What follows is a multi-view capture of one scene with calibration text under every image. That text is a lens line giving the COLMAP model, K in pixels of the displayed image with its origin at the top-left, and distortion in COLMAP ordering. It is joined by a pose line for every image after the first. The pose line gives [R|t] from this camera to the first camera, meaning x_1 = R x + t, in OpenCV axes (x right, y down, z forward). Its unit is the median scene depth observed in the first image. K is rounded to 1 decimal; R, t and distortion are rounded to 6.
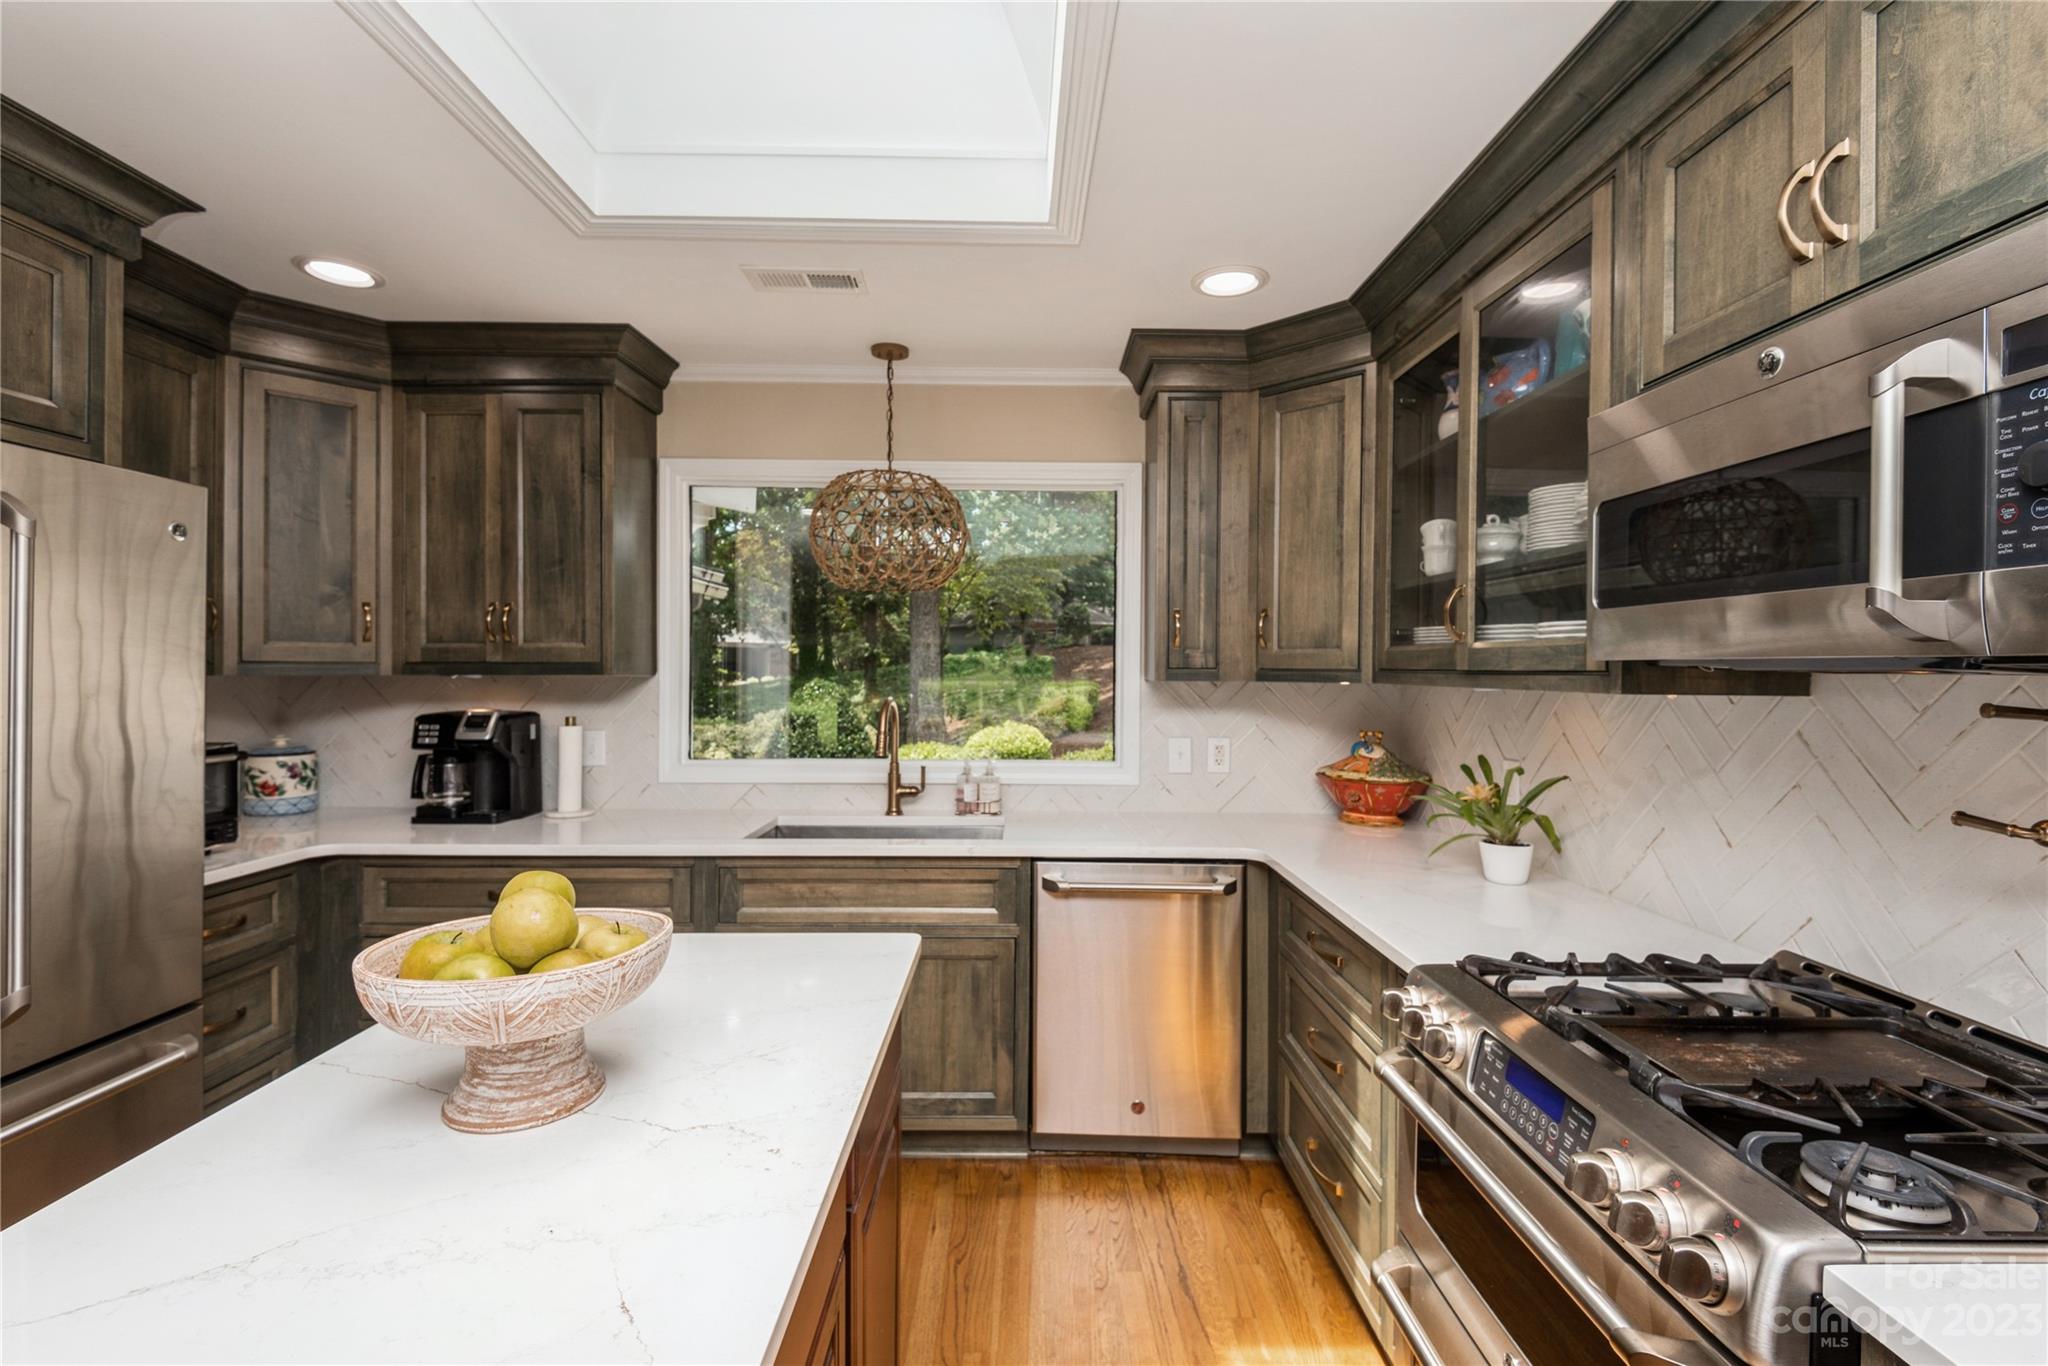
lens RADIAL K [[927.2, 0, 1032.1], [0, 927.2, 672.1], [0, 0, 1]] dist [0.012345, -0.005797]
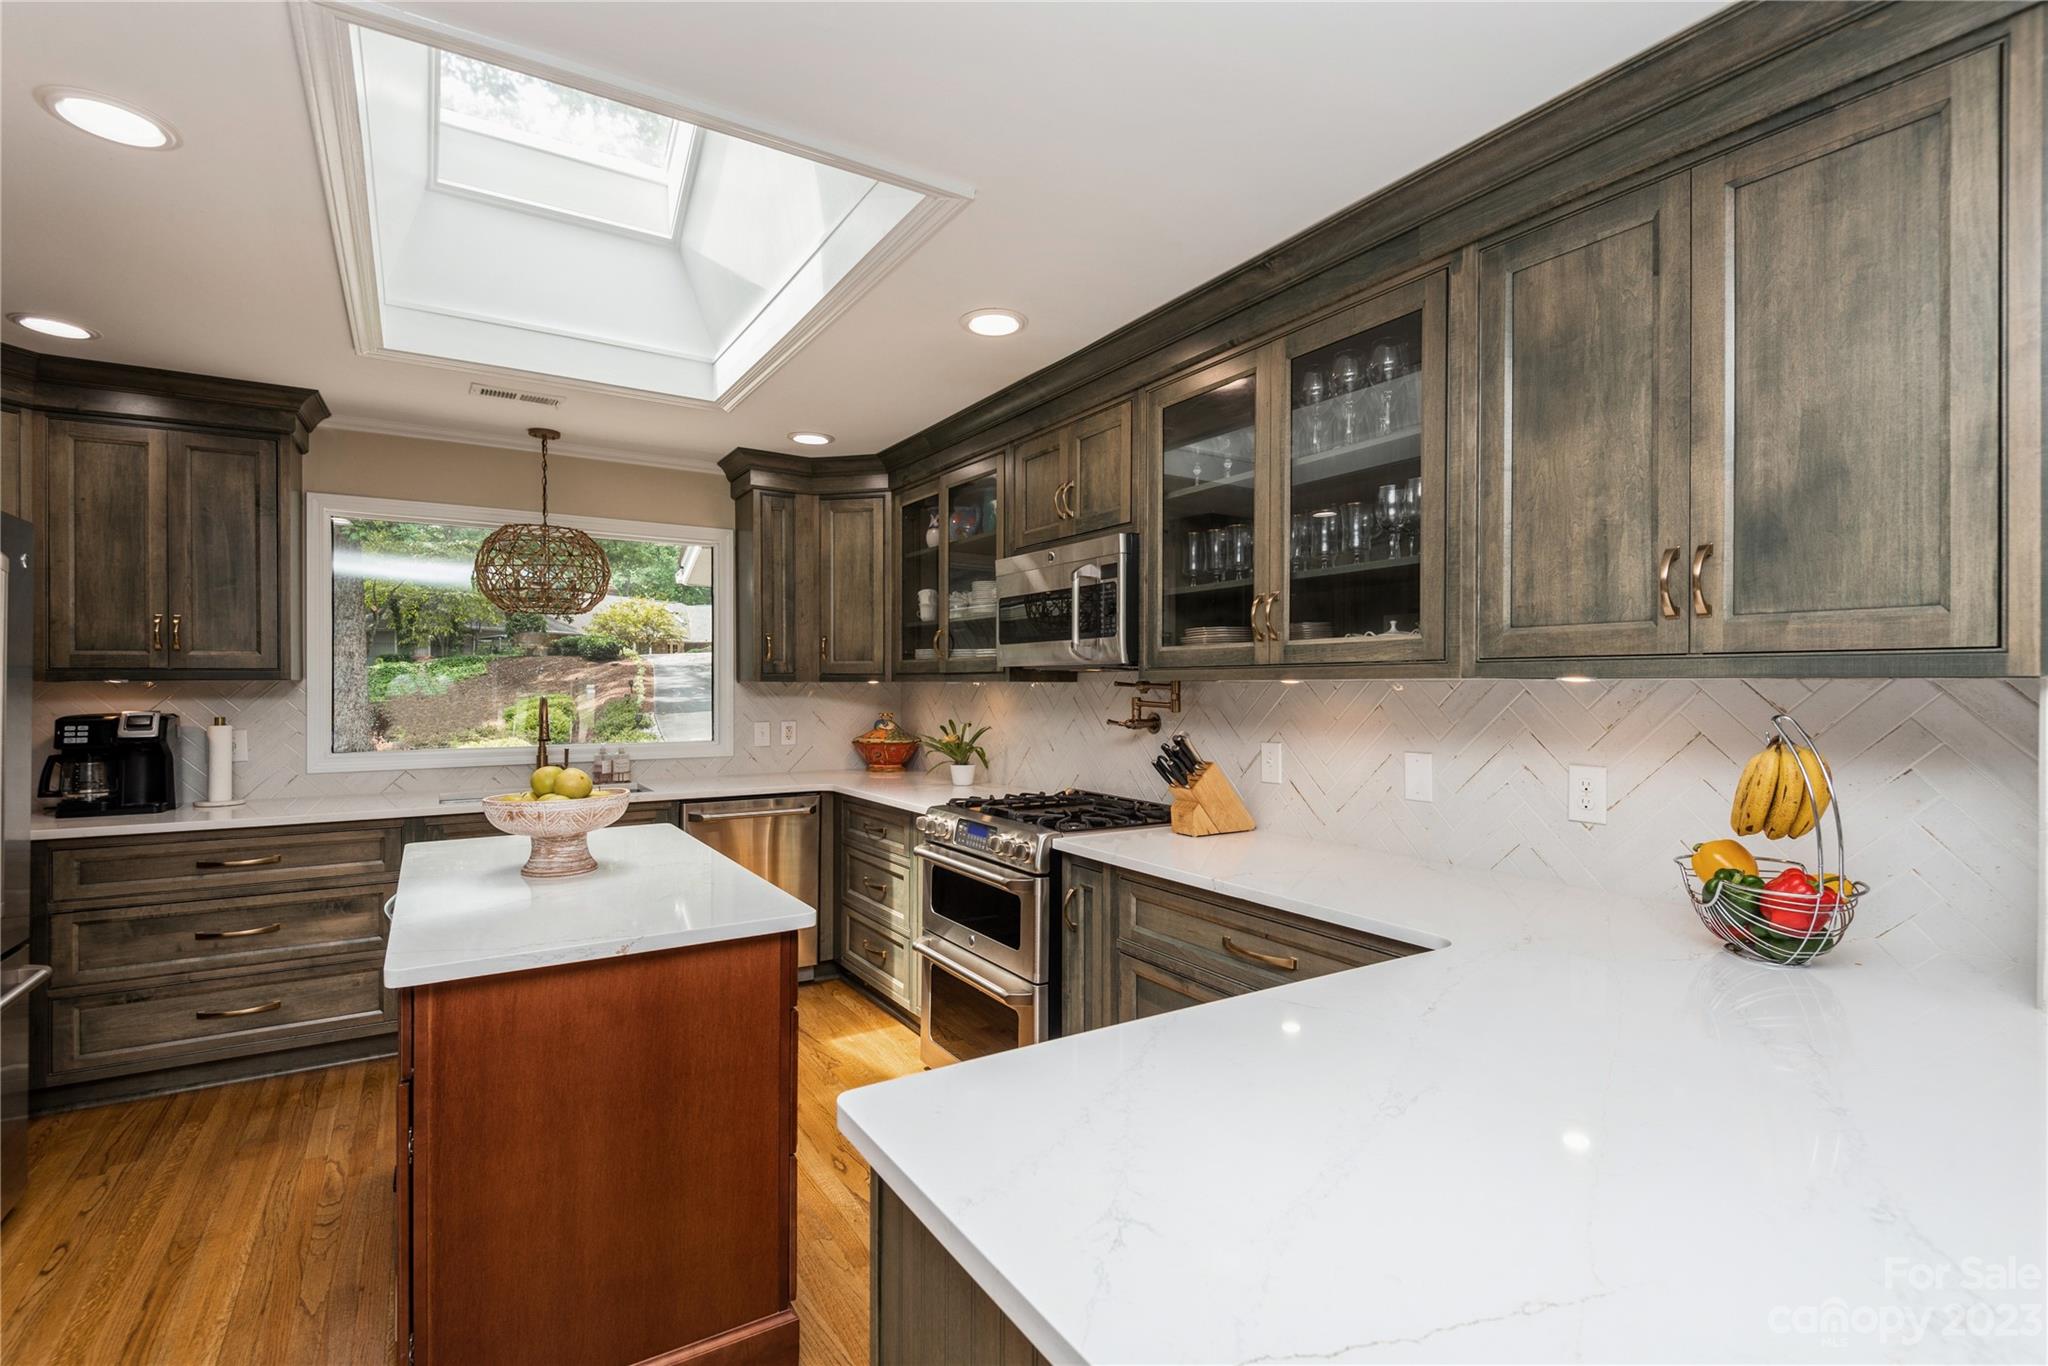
lens RADIAL K [[927.2, 0, 1021.7], [0, 927.2, 689.3], [0, 0, 1]] dist [0.012345, -0.005797]
pose [[0.853155, -0.009386, 0.521572, -0.283140], [0.007263, 0.999955, 0.006115, 0.015768], [-0.521606, -0.001429, 0.853185, -0.512496]]
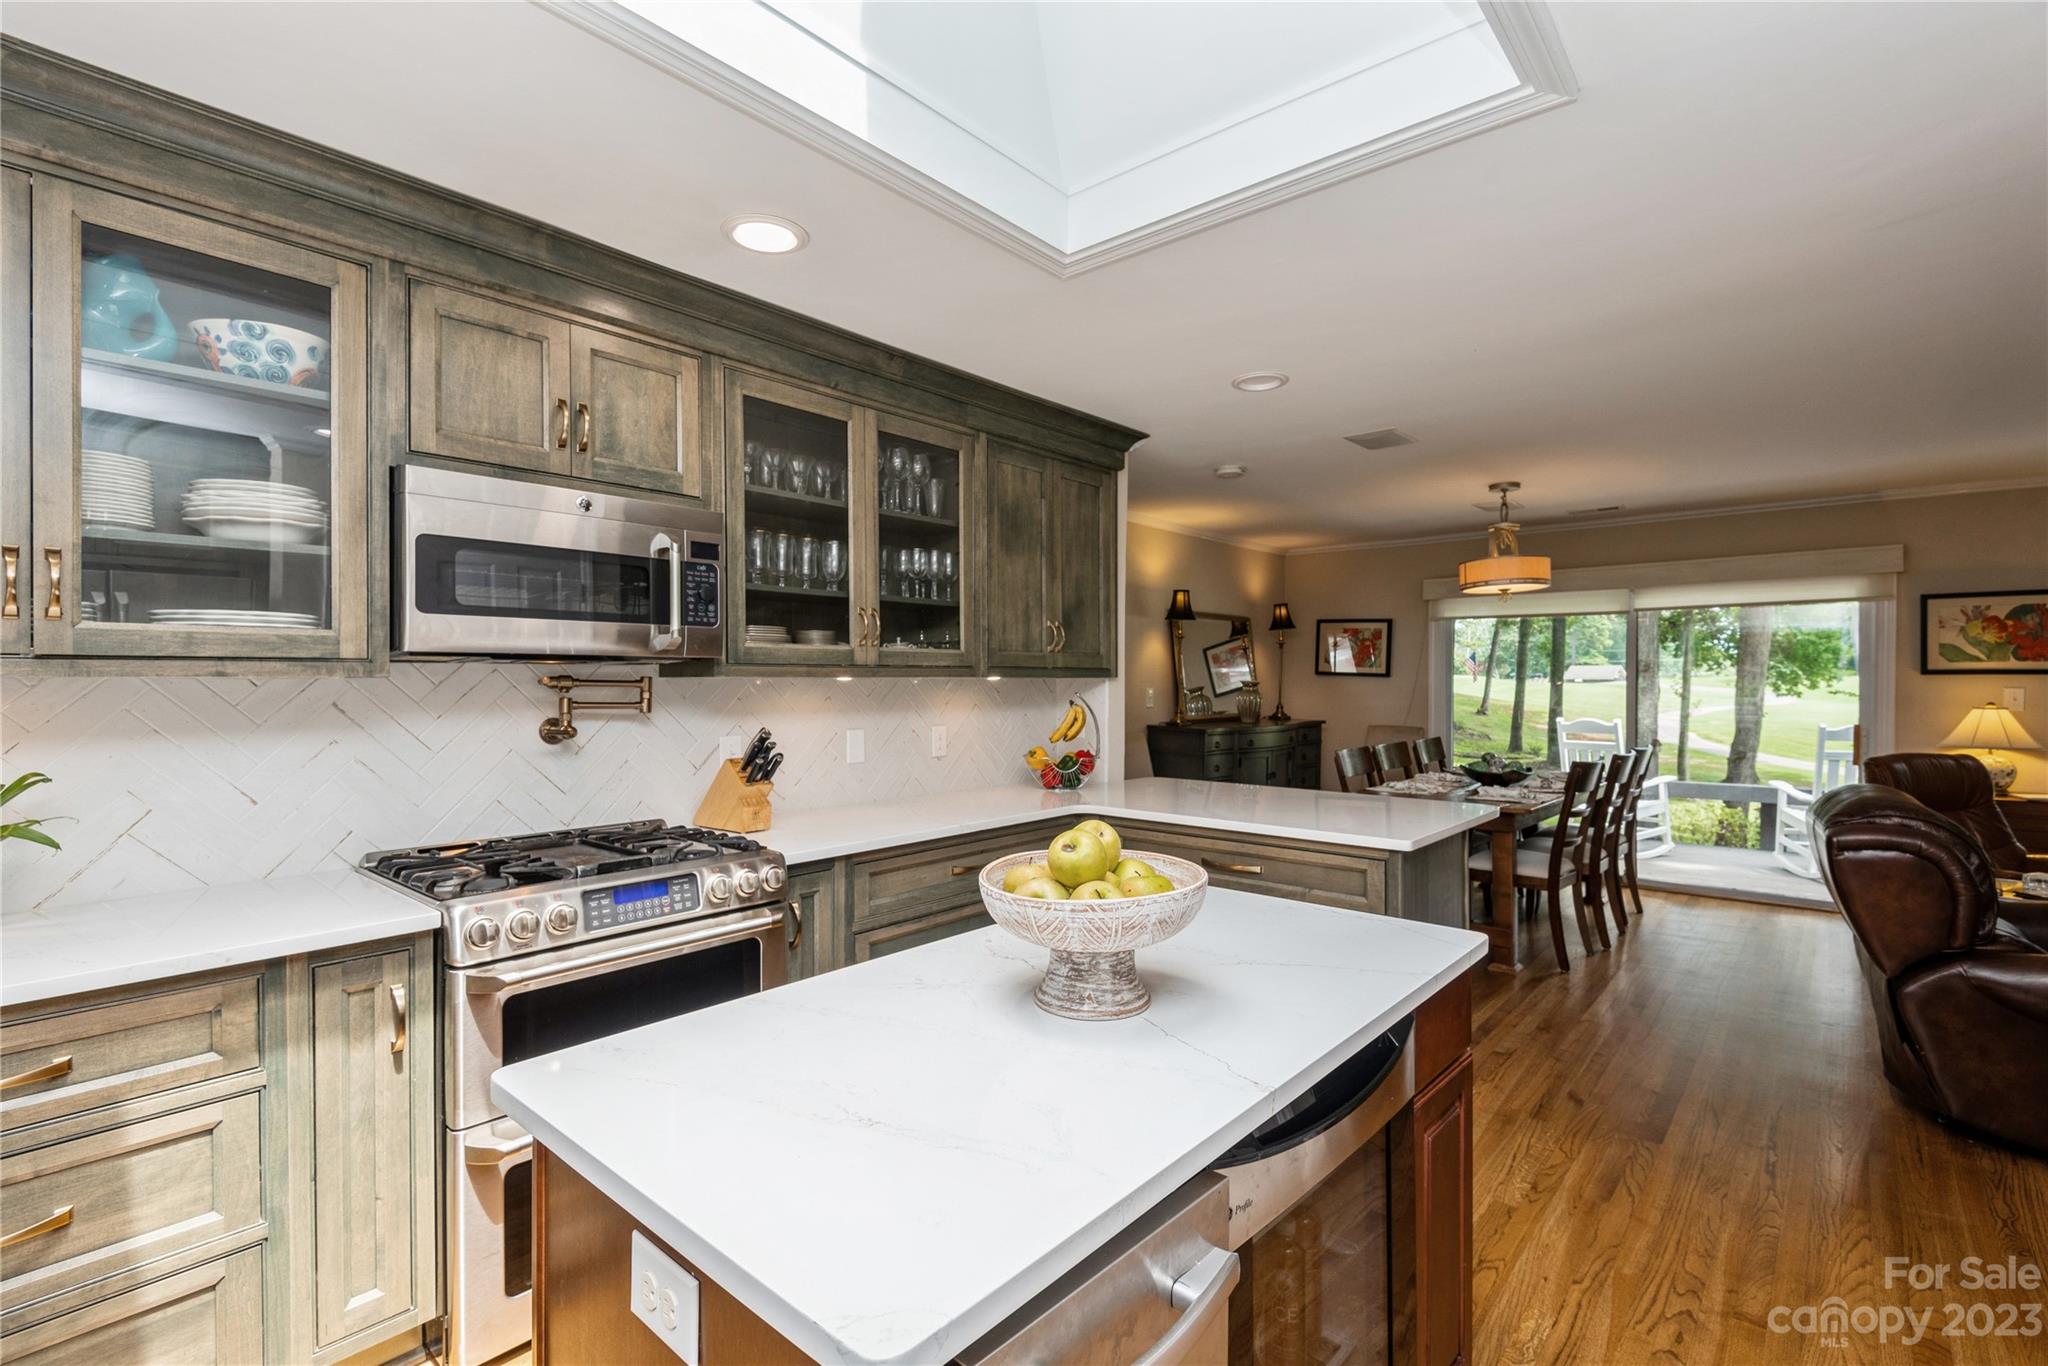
lens RADIAL K [[927.2, 0, 1022.9], [0, 927.2, 684.0], [0, 0, 1]] dist [0.012345, -0.005797]
pose [[-0.744079, -0.005707, 0.668068, -0.482992], [0.000012, 0.999963, 0.008555, 0.012439], [-0.668092, 0.006373, -0.744051, 0.740162]]
